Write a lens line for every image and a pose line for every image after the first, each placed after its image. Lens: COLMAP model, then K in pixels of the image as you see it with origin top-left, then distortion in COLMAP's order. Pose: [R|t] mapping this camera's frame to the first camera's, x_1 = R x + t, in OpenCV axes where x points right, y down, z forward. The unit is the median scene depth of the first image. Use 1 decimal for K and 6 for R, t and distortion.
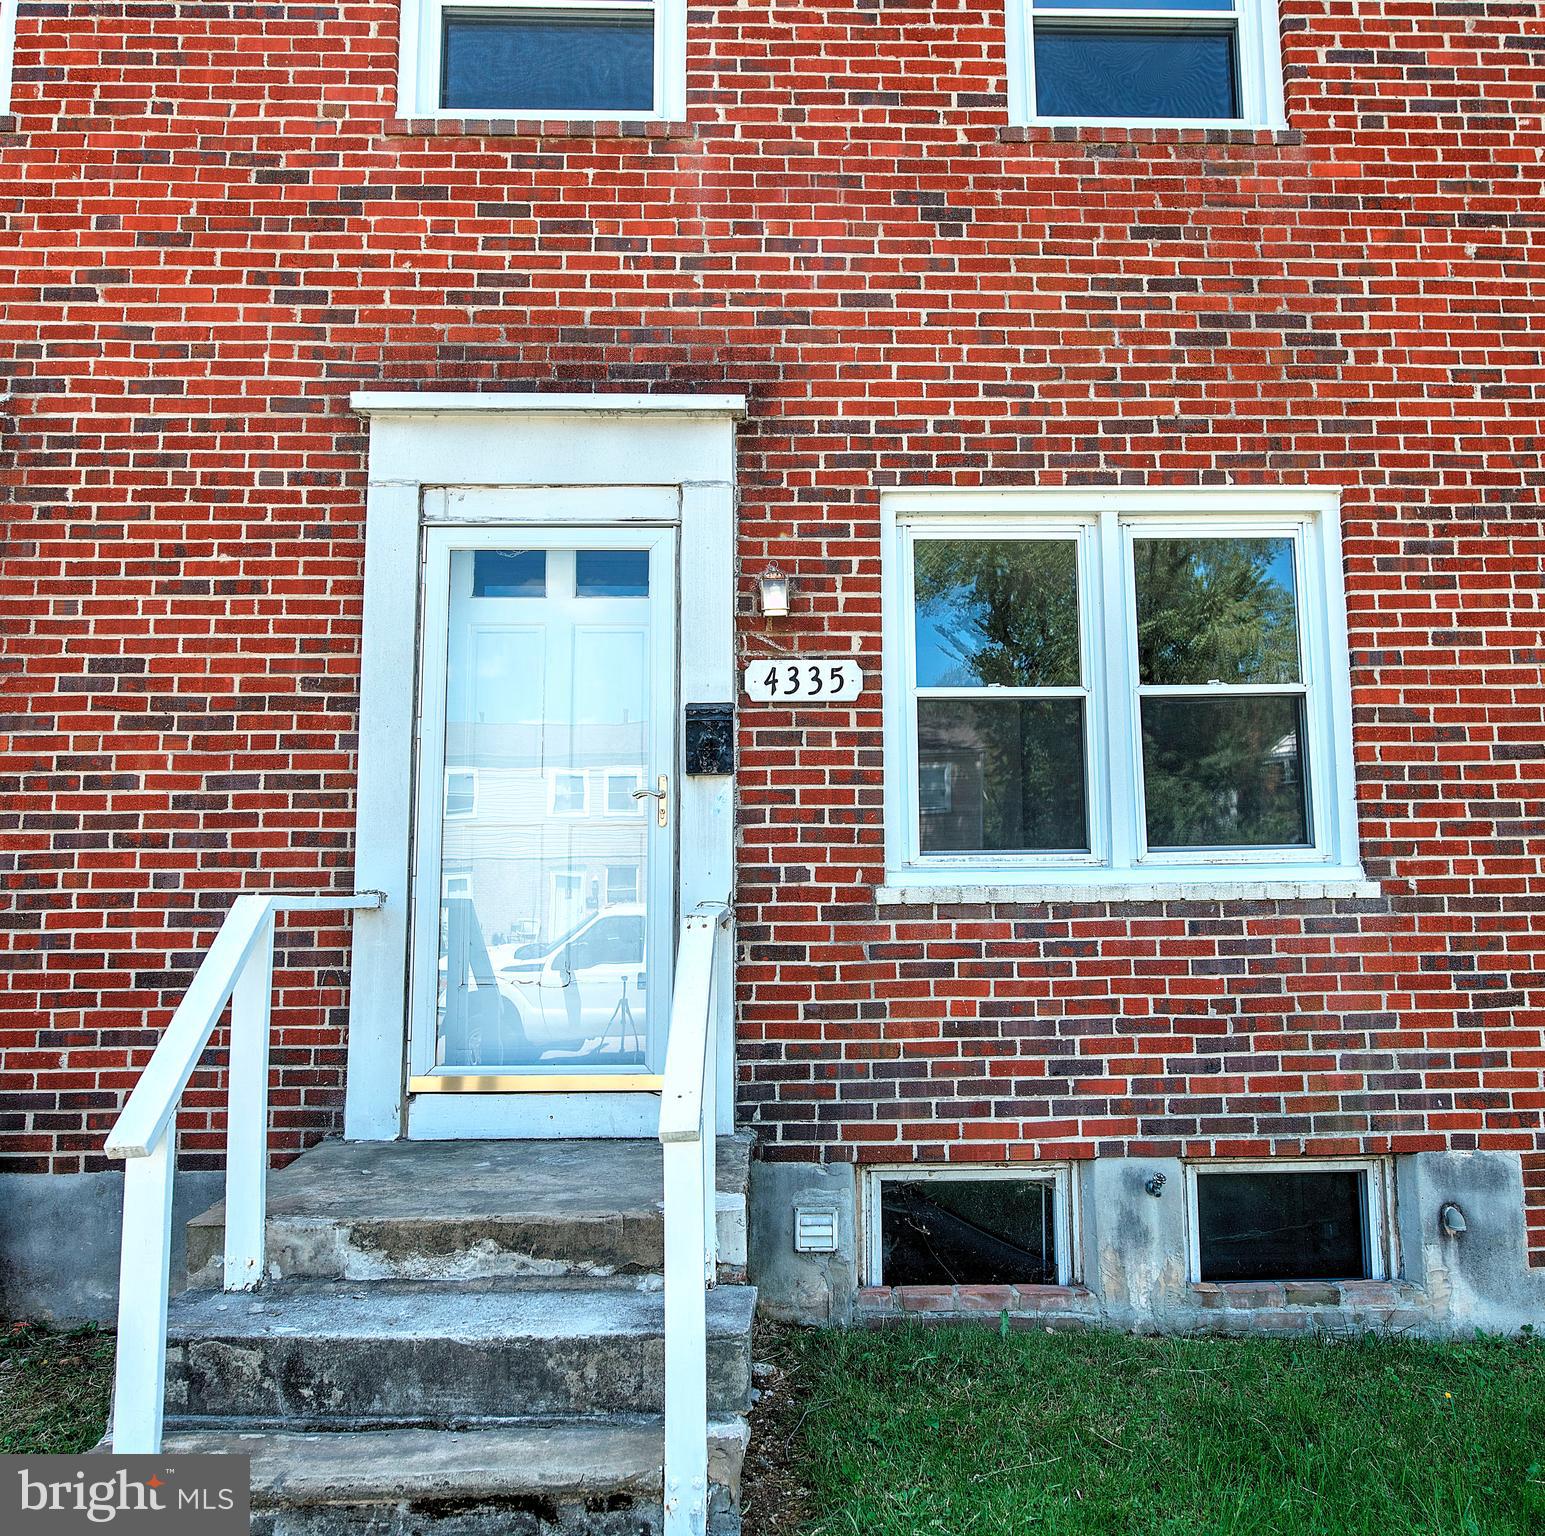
lens RADIAL K [[1308.8, 0, 805.8], [0, 1308.8, 742.3], [0, 0, 1]] dist [-0.003598, -0.002320]
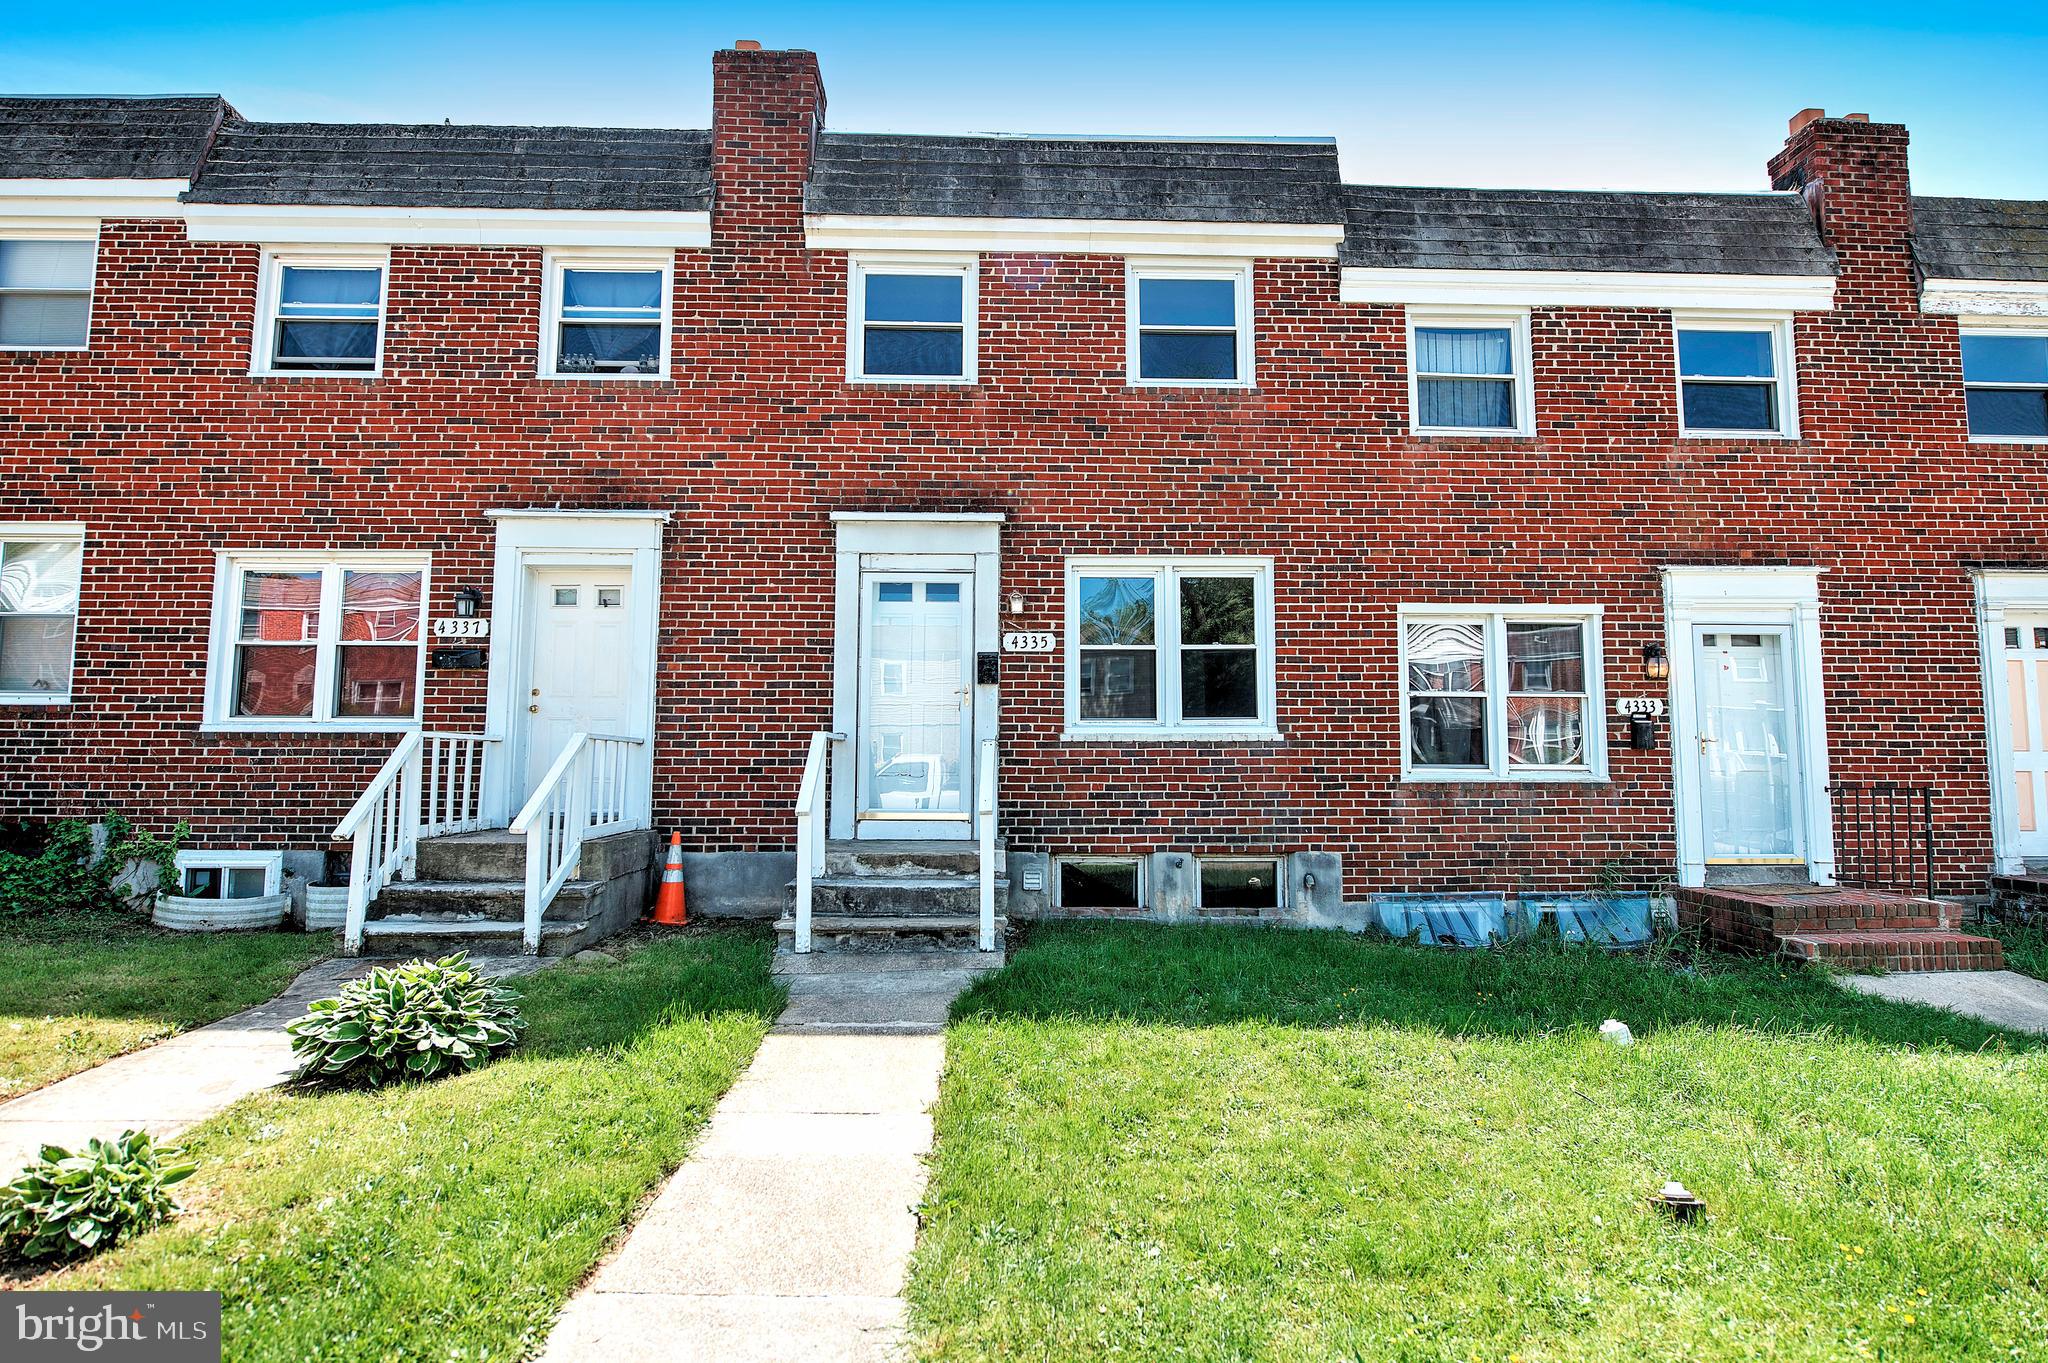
lens RADIAL K [[1097.9, 0, 1024.0], [0, 1097.9, 681.5], [0, 0, 1]] dist [-0.003778, -0.005424]
pose [[0.999949, 0.010111, -0.000505, -0.009177], [-0.010086, 0.999261, 0.037083, -0.049200], [0.000879, -0.037076, 0.999312, -0.884289]]
